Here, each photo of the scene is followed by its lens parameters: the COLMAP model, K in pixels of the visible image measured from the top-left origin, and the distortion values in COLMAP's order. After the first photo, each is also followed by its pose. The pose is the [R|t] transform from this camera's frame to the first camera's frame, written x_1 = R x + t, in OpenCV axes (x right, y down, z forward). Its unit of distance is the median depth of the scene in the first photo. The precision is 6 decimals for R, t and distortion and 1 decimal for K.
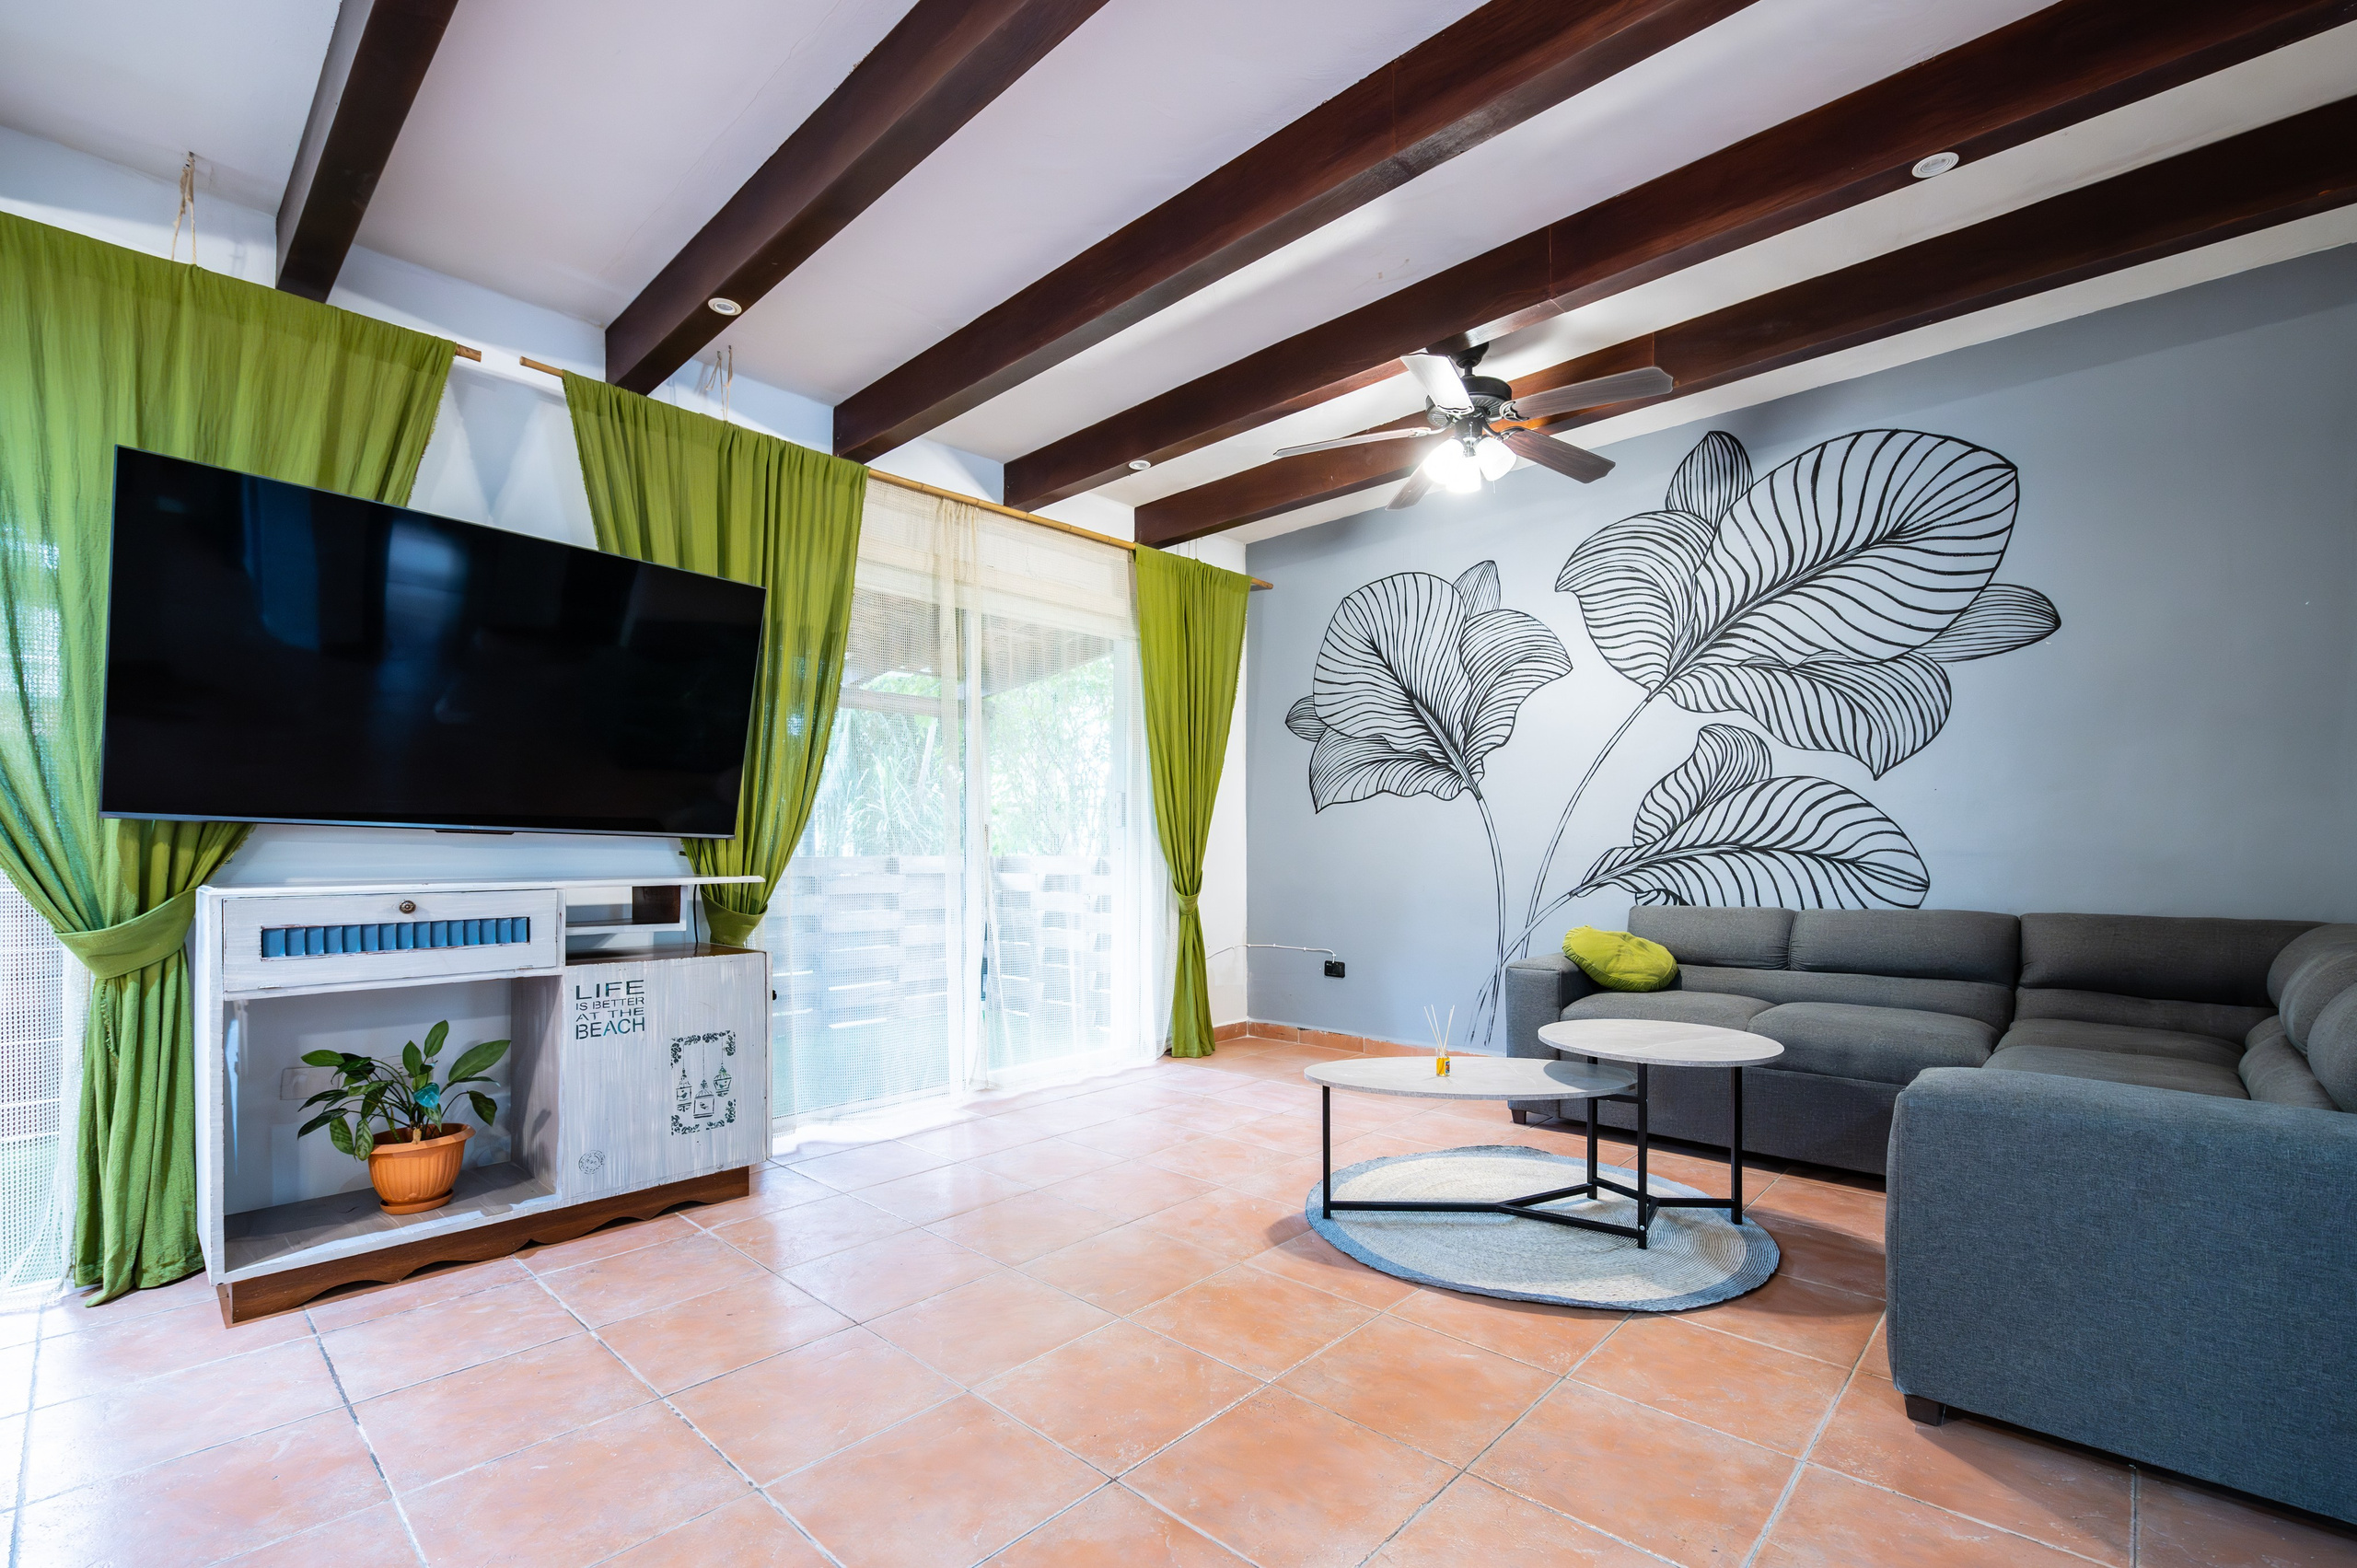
lens RADIAL K [[1003.2, 0, 1179.1], [0, 1003.2, 856.4], [0, 0, 1]] dist [0.001319, 0.000106]
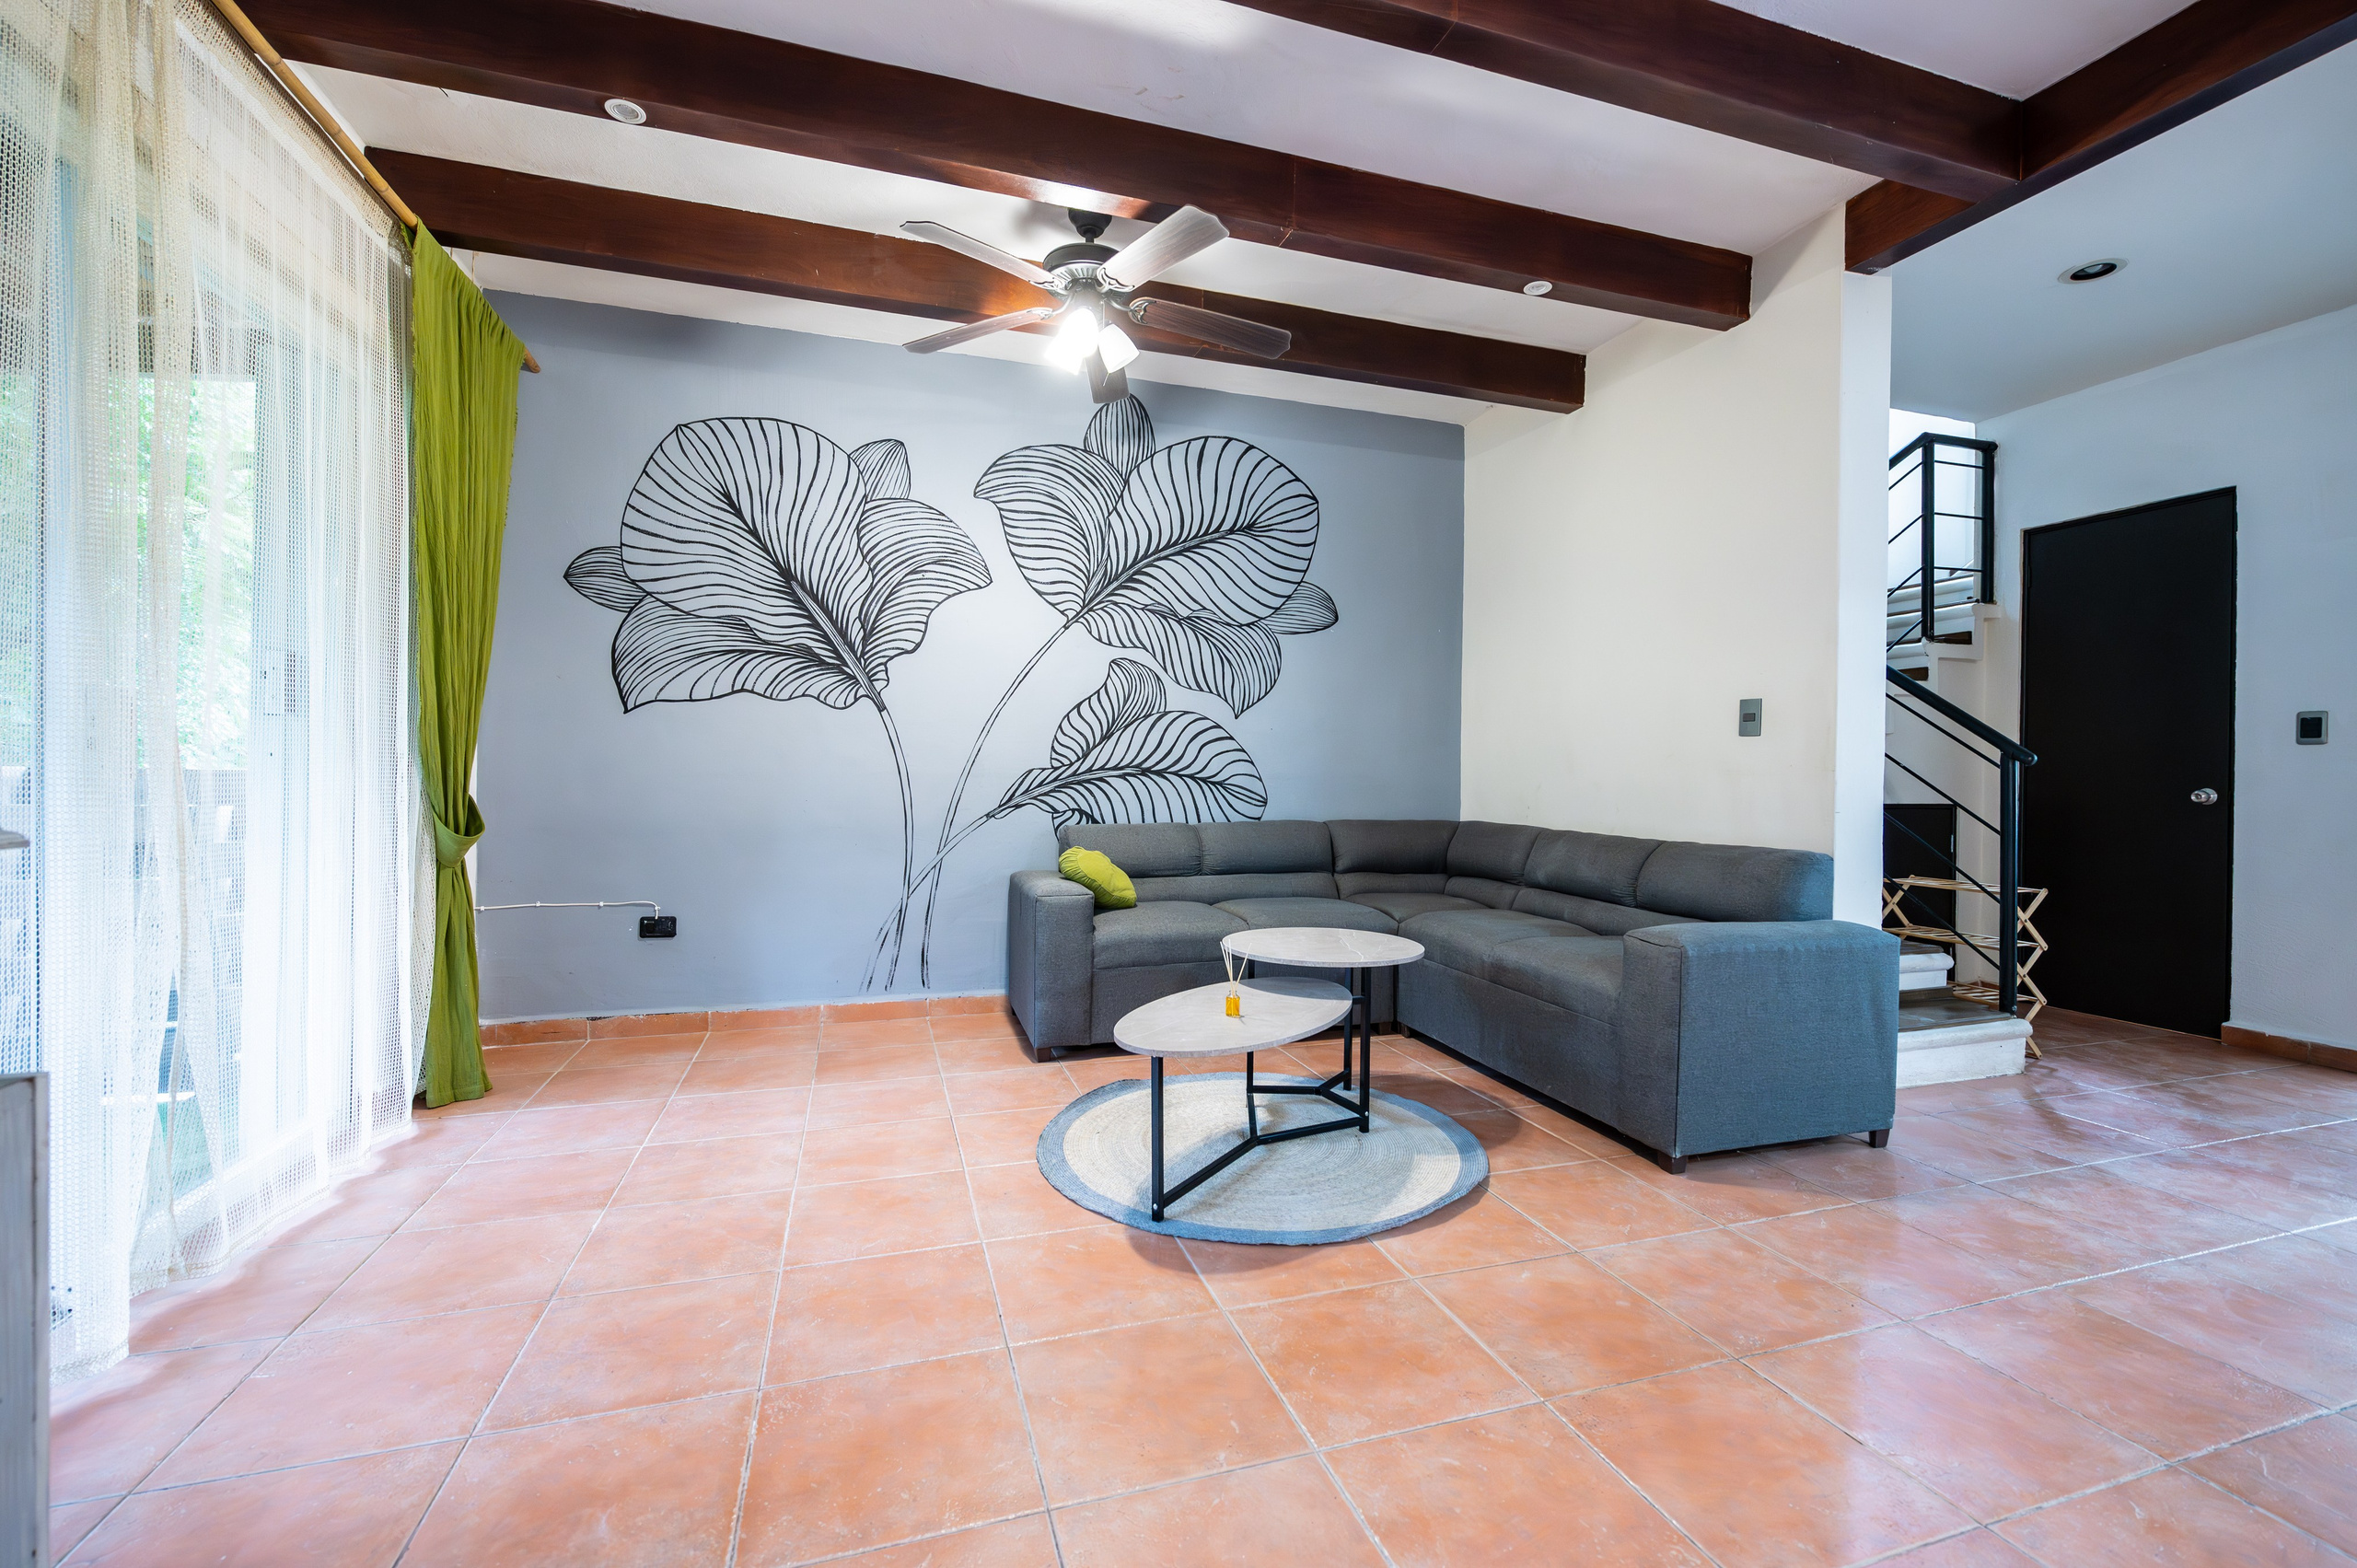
lens RADIAL K [[985.3, 0, 1178.5], [0, 985.3, 784.0], [0, 0, 1]] dist [0.006940, 0.000034]
pose [[0.486840, 0.001101, 0.873491, -0.380204], [-0.010455, 0.999935, 0.004567, 0.000728], [-0.873429, -0.011356, 0.486820, 0.415468]]
